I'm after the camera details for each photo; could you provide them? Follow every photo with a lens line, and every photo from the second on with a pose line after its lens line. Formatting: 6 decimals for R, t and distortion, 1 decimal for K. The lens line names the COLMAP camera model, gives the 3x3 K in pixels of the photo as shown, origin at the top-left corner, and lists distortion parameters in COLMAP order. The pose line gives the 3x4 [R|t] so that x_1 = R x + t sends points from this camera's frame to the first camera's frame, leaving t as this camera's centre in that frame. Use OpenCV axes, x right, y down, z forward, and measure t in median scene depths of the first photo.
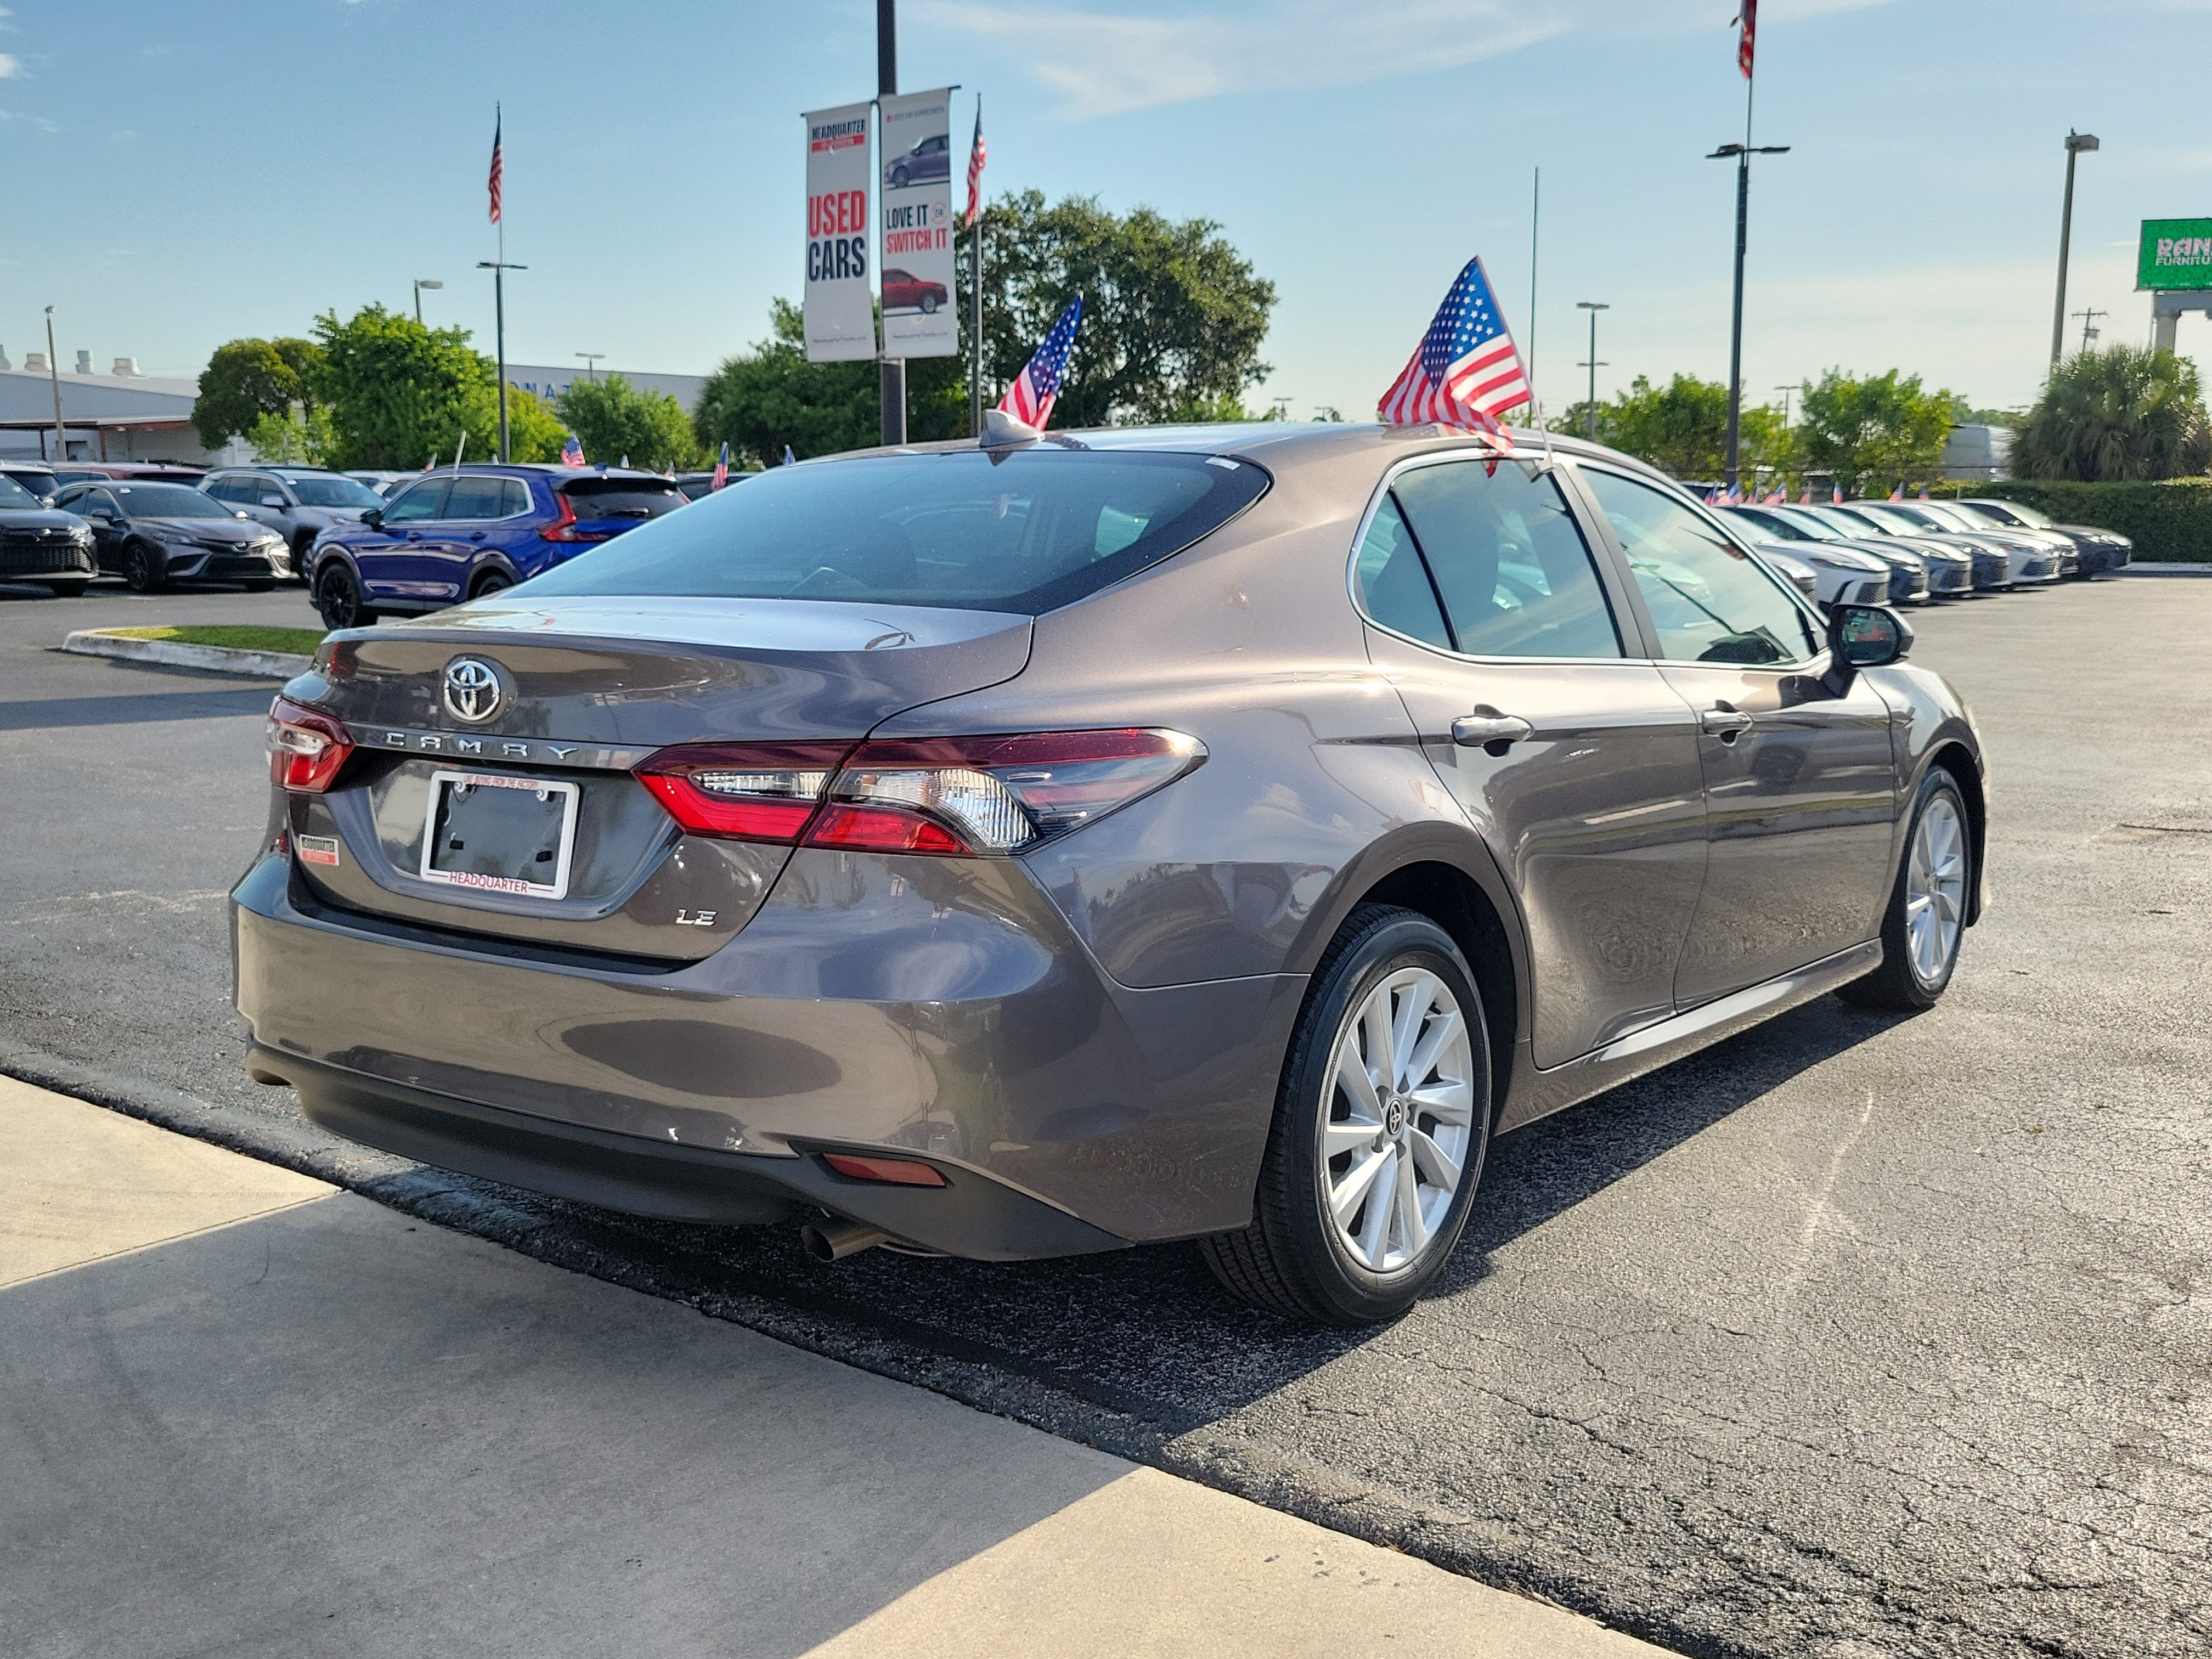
lens RADIAL K [[2138.7, 0, 1110.7], [0, 2138.7, 815.6], [0, 0, 1]] dist [0.046632, -0.018390]
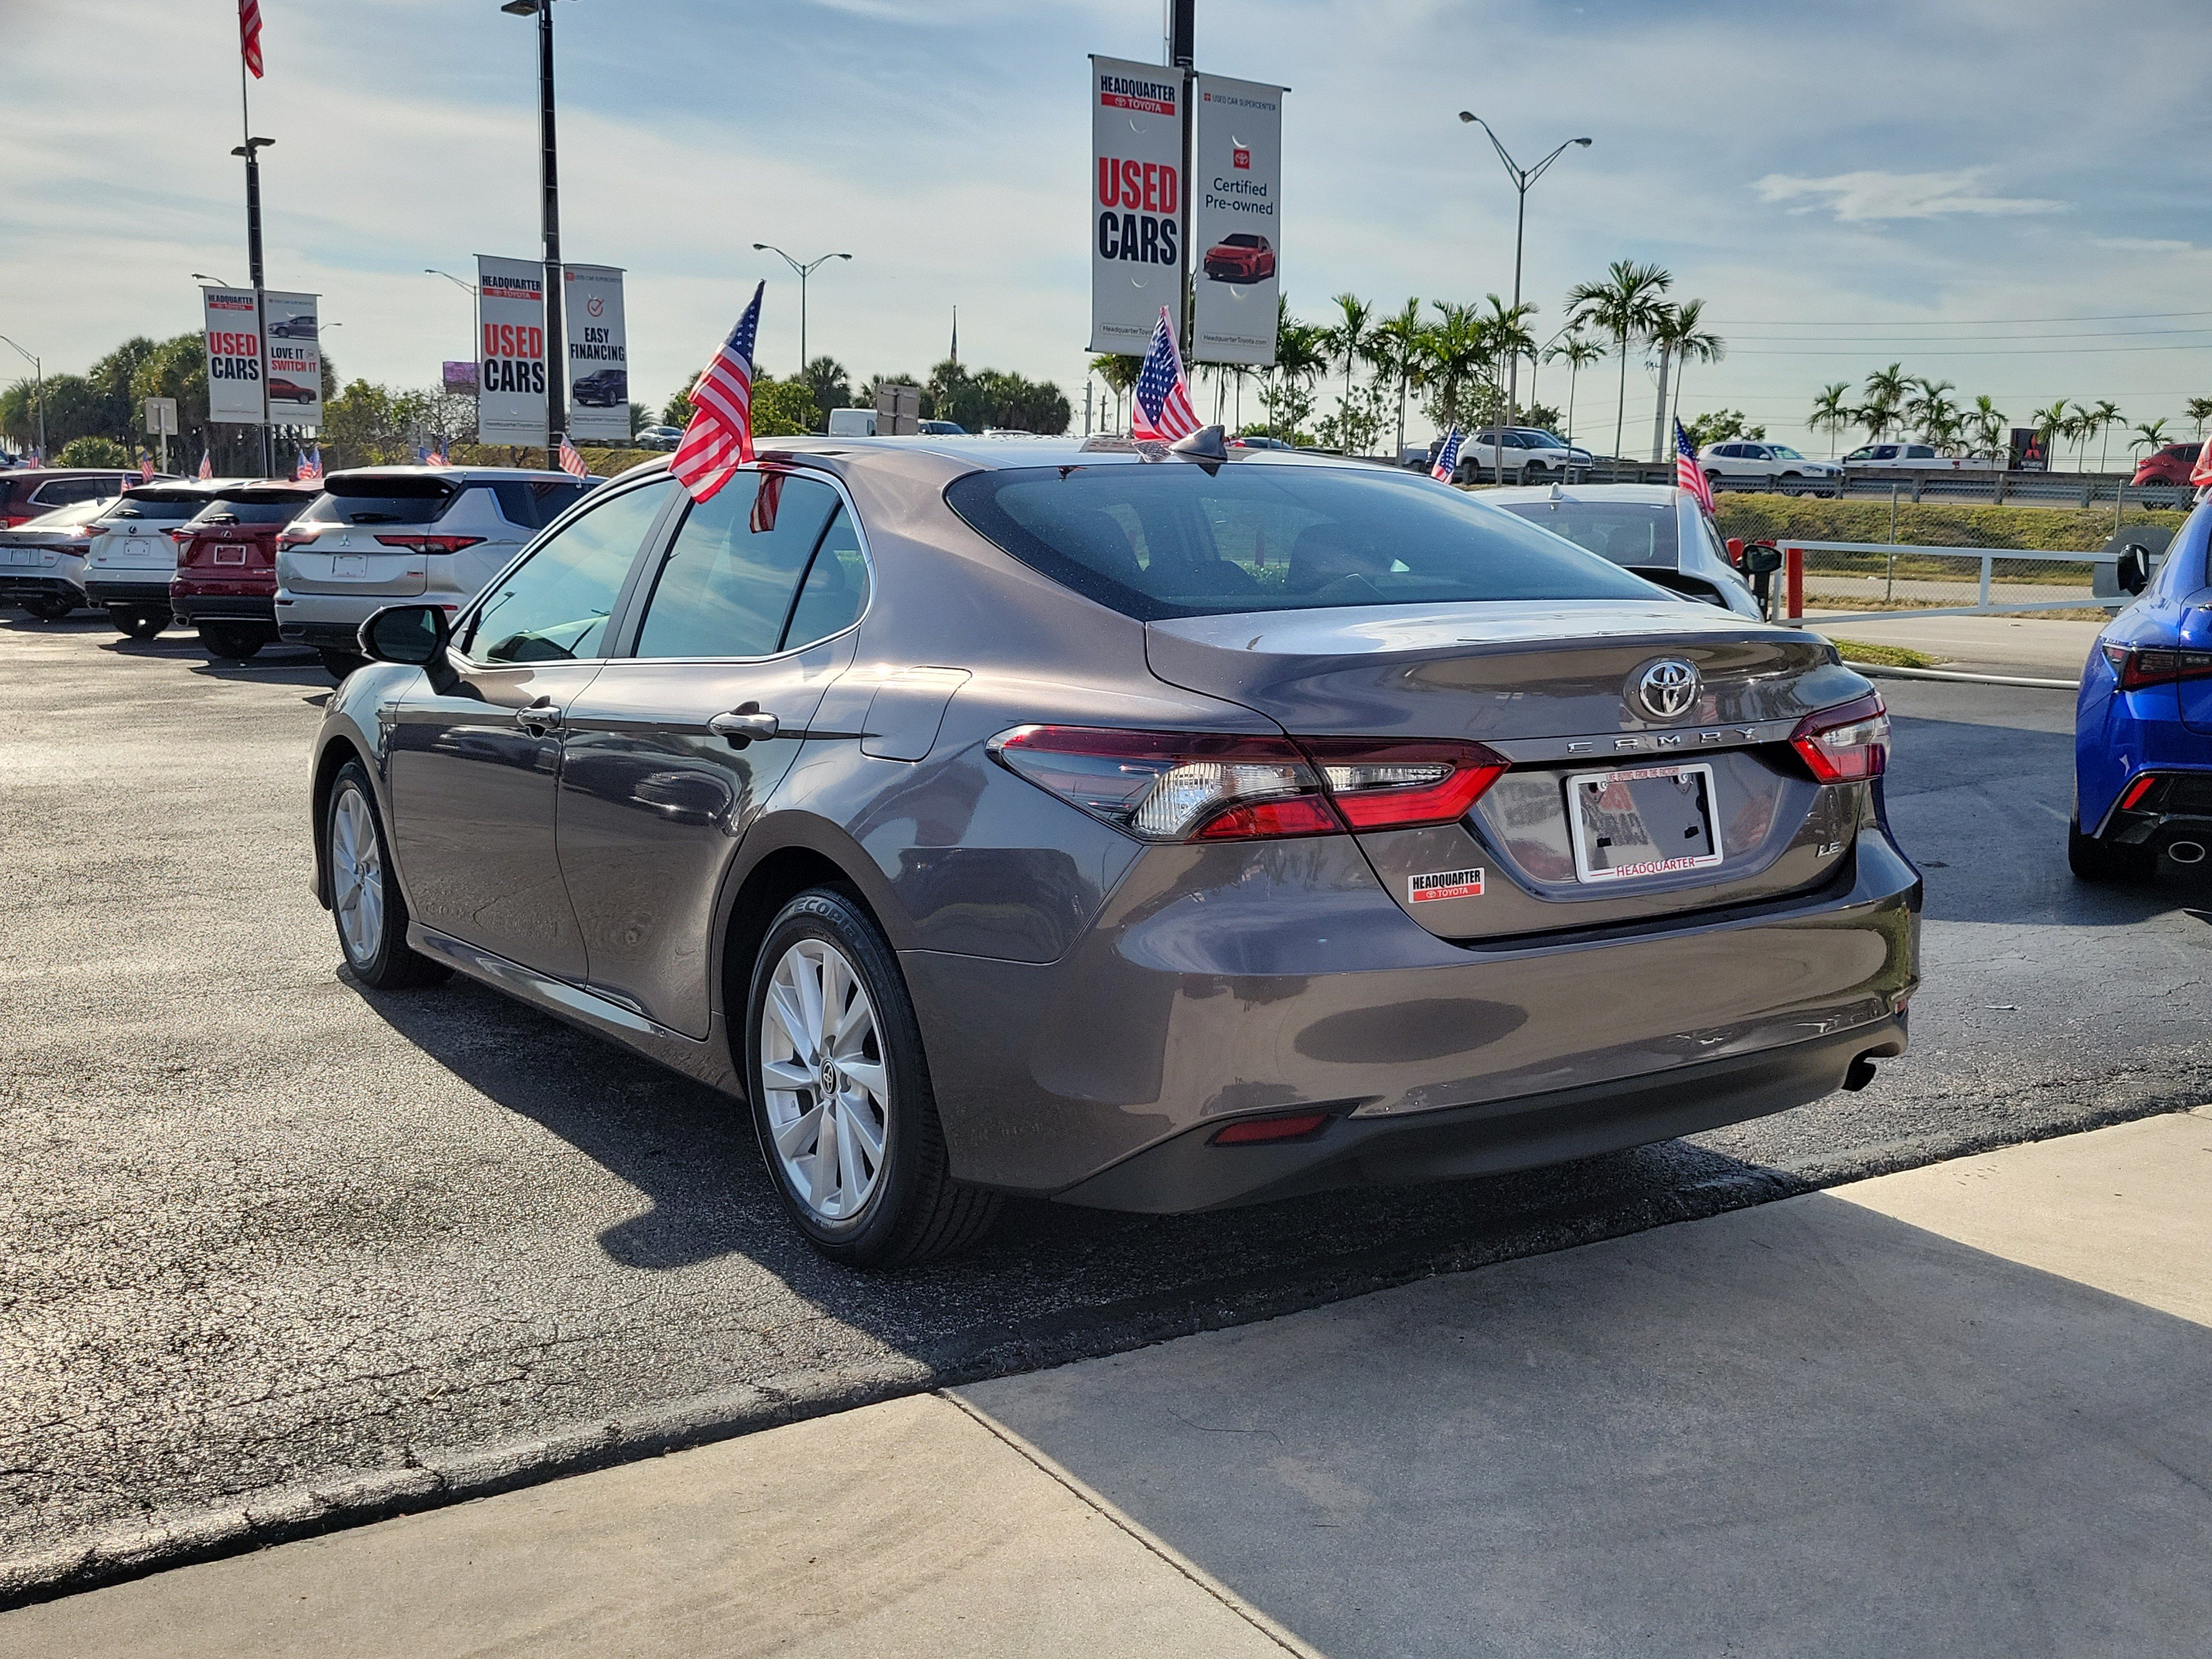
lens RADIAL K [[2157.6, 0, 1120.6], [0, 2157.6, 833.1], [0, 0, 1]] dist [0.043403, -0.028947]
pose [[0.326866, -0.130450, 0.936024, -0.964475], [0.121210, 0.988035, 0.095371, -0.084502], [-0.937266, 0.082282, 0.338767, 0.611001]]
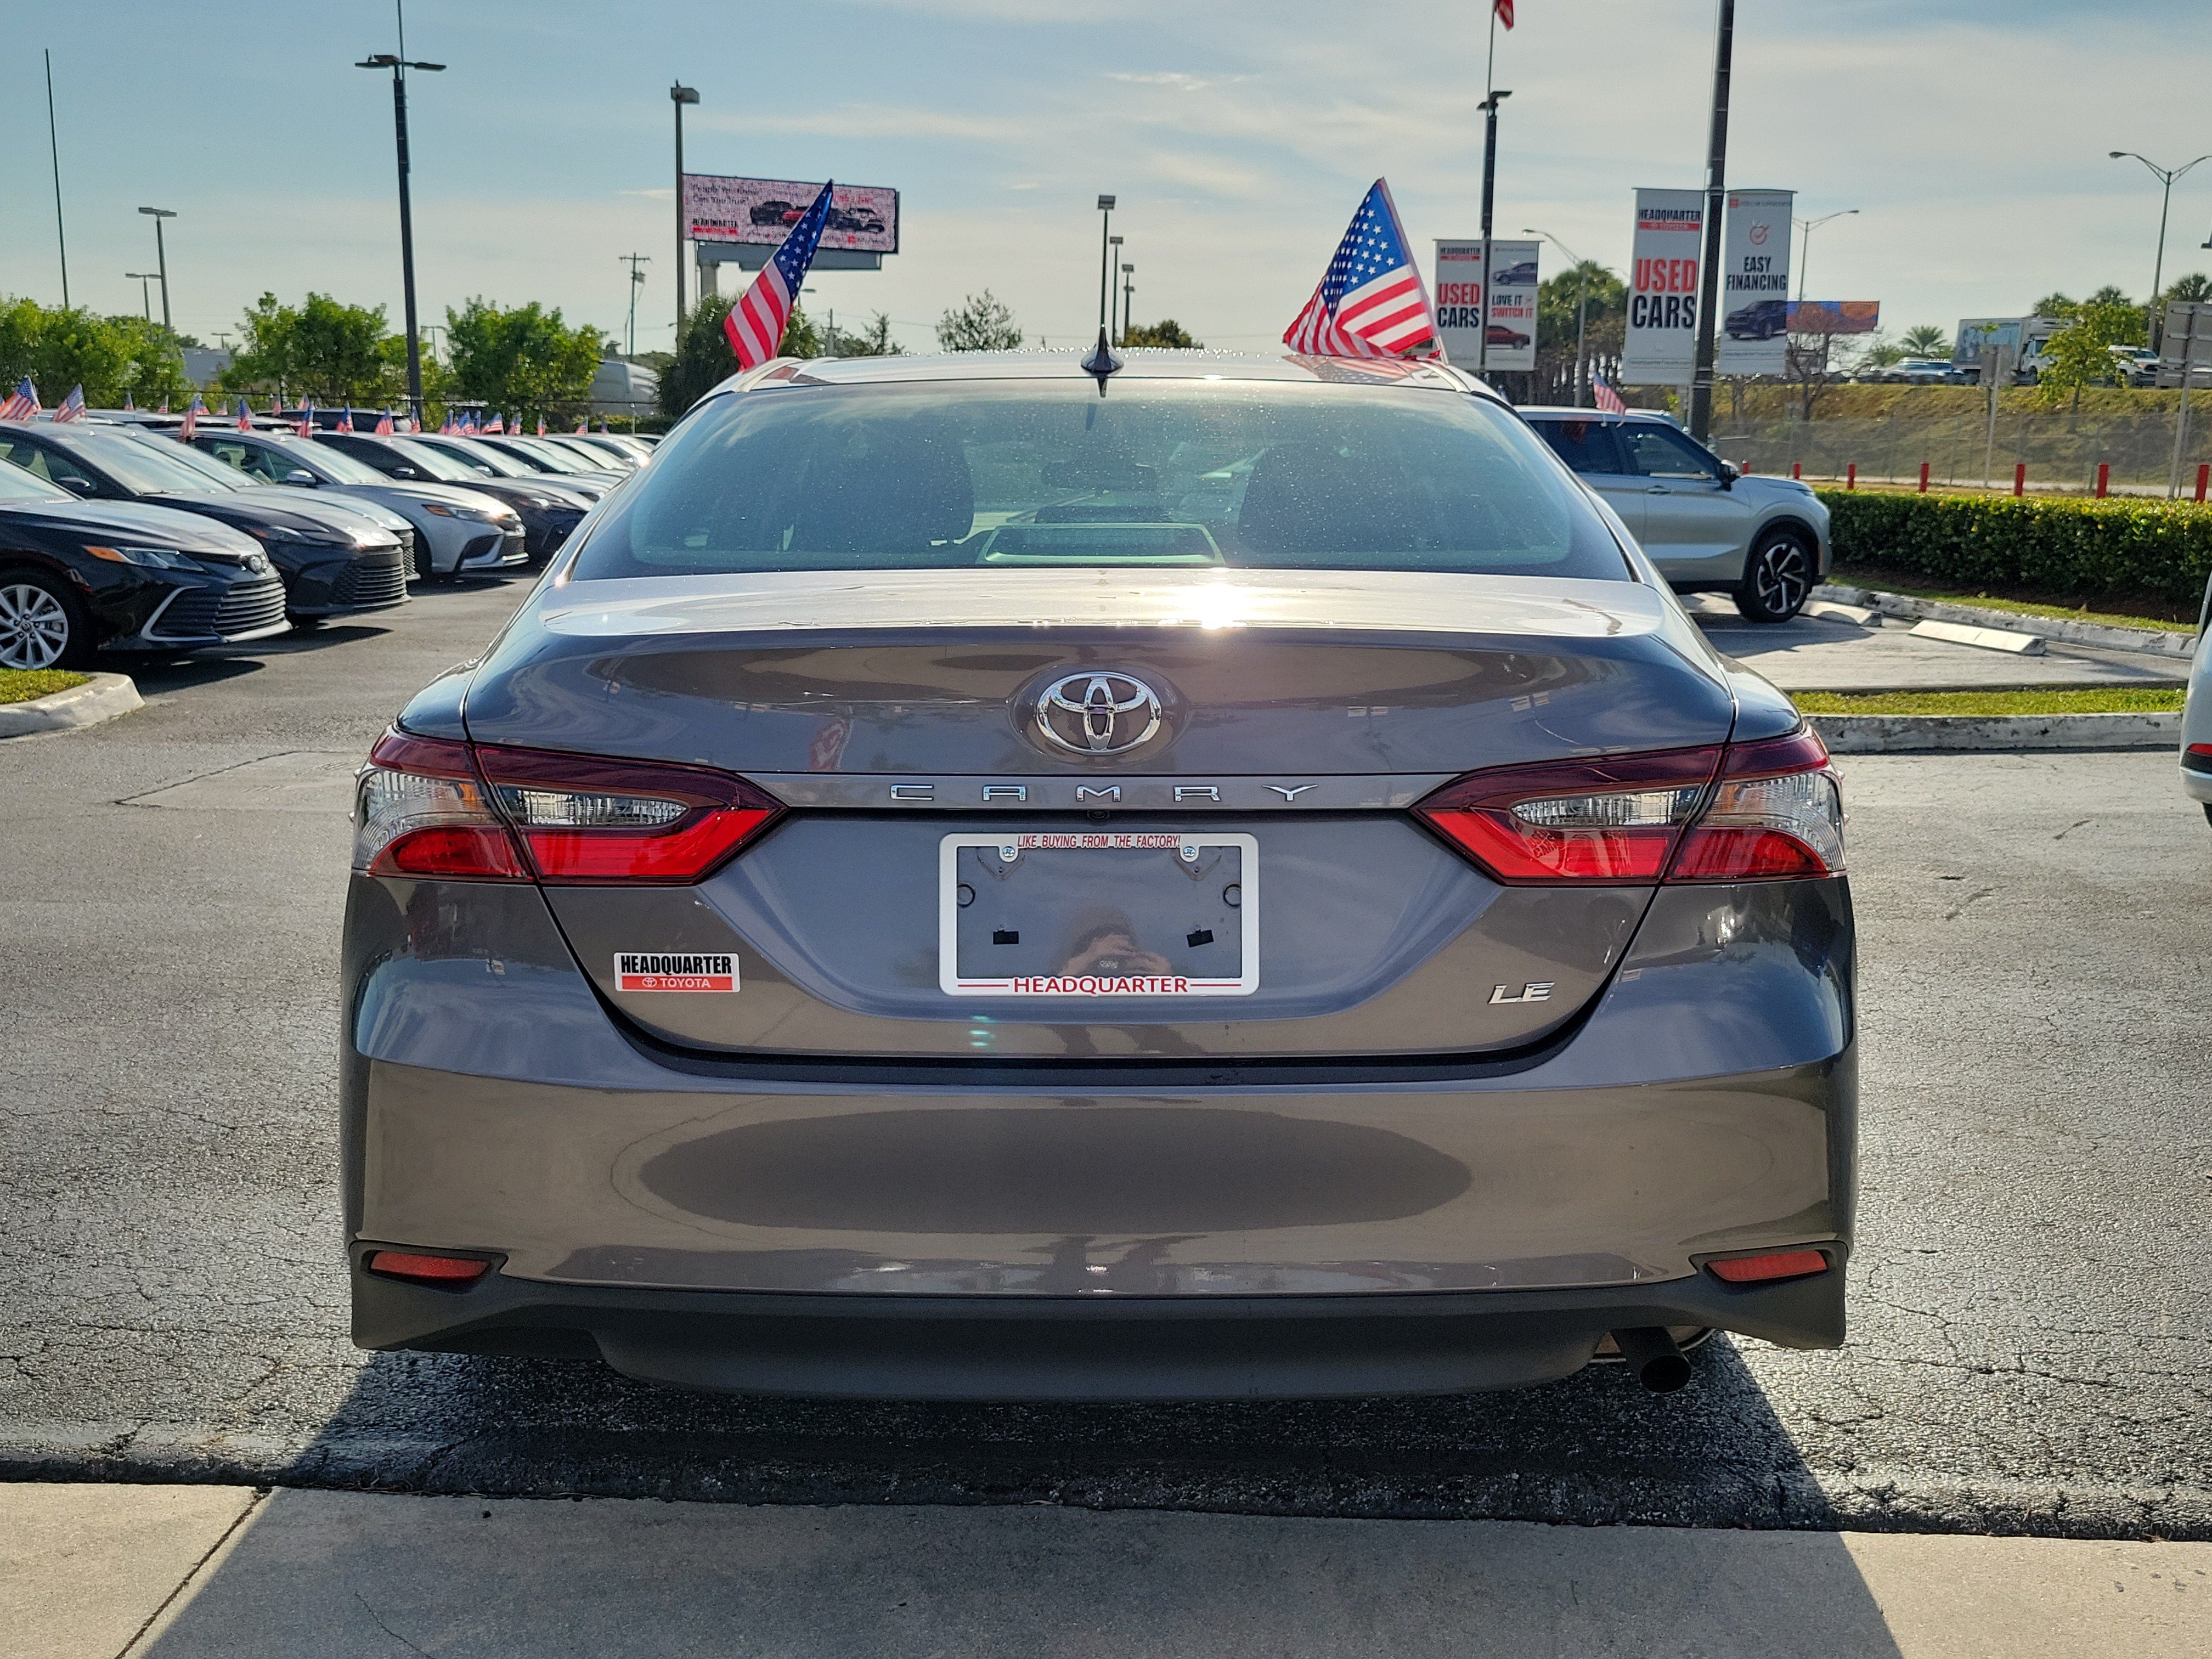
lens RADIAL K [[2154.5, 0, 1106.0], [0, 2154.5, 829.5], [0, 0, 1]] dist [0.042987, -0.029179]
pose [[0.805041, -0.094520, 0.585640, -0.482103], [0.072939, 0.995505, 0.060407, -0.043055], [-0.588718, -0.005914, 0.808317, 0.296540]]
